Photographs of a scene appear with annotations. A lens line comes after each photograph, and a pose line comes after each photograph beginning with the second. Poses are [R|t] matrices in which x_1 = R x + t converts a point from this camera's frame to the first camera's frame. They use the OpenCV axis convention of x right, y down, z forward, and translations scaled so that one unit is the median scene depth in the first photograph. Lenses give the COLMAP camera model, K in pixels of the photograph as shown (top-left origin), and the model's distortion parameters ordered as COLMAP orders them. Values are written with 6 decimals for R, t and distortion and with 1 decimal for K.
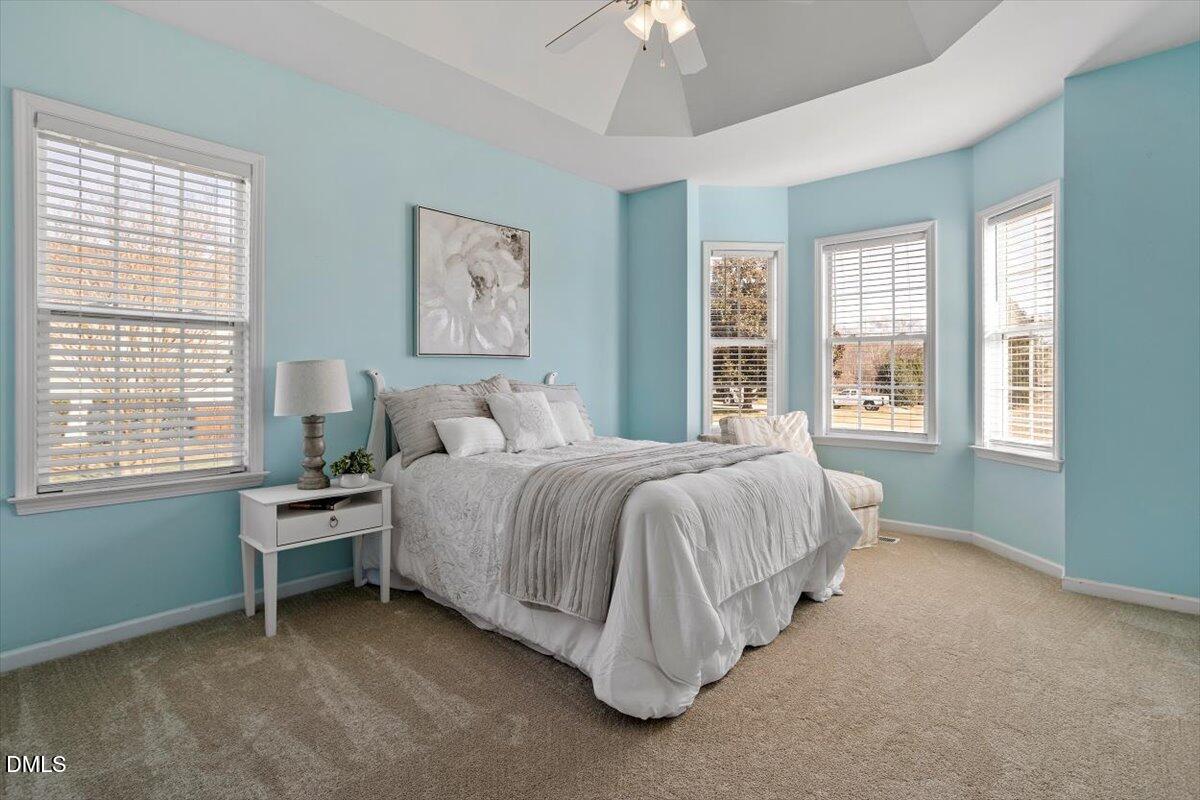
lens RADIAL K [[597.6, 0, 597.6], [0, 597.6, 381.9], [0, 0, 1]] dist [-0.001664, 0.000804]
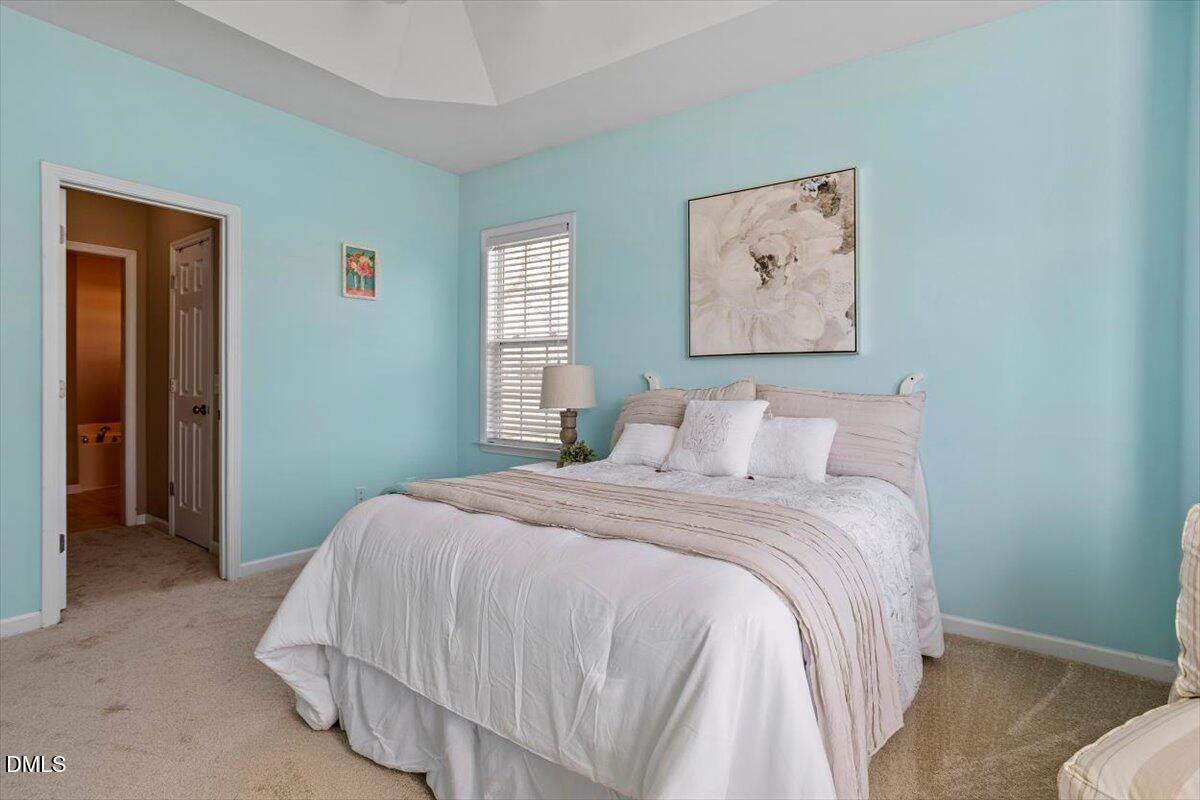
lens RADIAL K [[597.6, 0, 597.6], [0, 597.6, 381.9], [0, 0, 1]] dist [-0.001664, 0.000804]
pose [[0.118395, -0.003345, -0.992961, 0.559856], [-0.021389, 0.999754, -0.005918, 0.001844], [0.992736, 0.021939, 0.118294, 0.676396]]
